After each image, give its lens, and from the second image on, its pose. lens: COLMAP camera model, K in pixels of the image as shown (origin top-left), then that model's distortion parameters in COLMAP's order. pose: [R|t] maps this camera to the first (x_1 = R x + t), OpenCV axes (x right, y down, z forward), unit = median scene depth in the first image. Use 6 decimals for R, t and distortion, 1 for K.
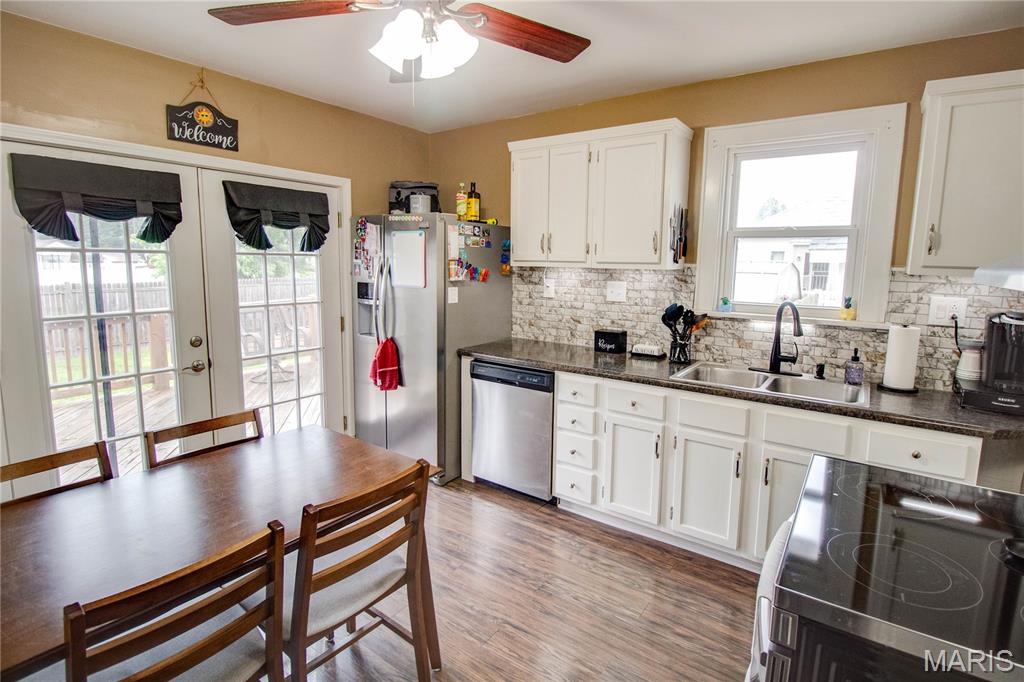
lens RADIAL K [[520.4, 0, 536.9], [0, 520.4, 332.4], [0, 0, 1]] dist [-0.003380, -0.003016]
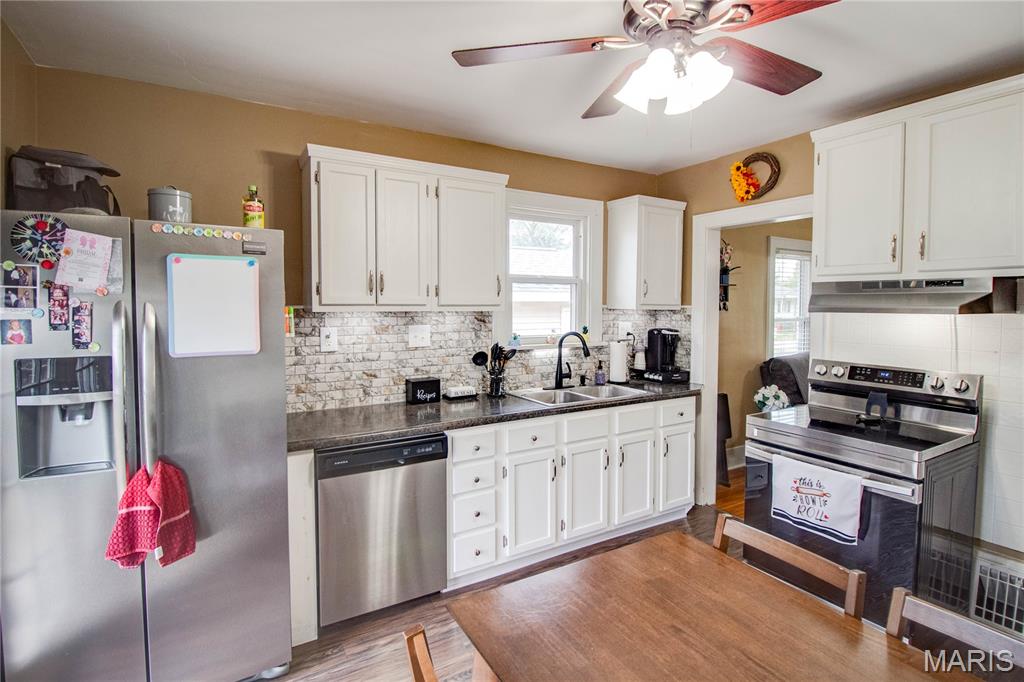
lens RADIAL K [[520.4, 0, 508.5], [0, 520.4, 330.5], [0, 0, 1]] dist [-0.003380, -0.003016]
pose [[0.390629, -0.061557, 0.918488, -0.777098], [0.130630, 0.991371, 0.010885, -0.095816], [-0.911233, 0.115730, 0.395299, 0.604096]]
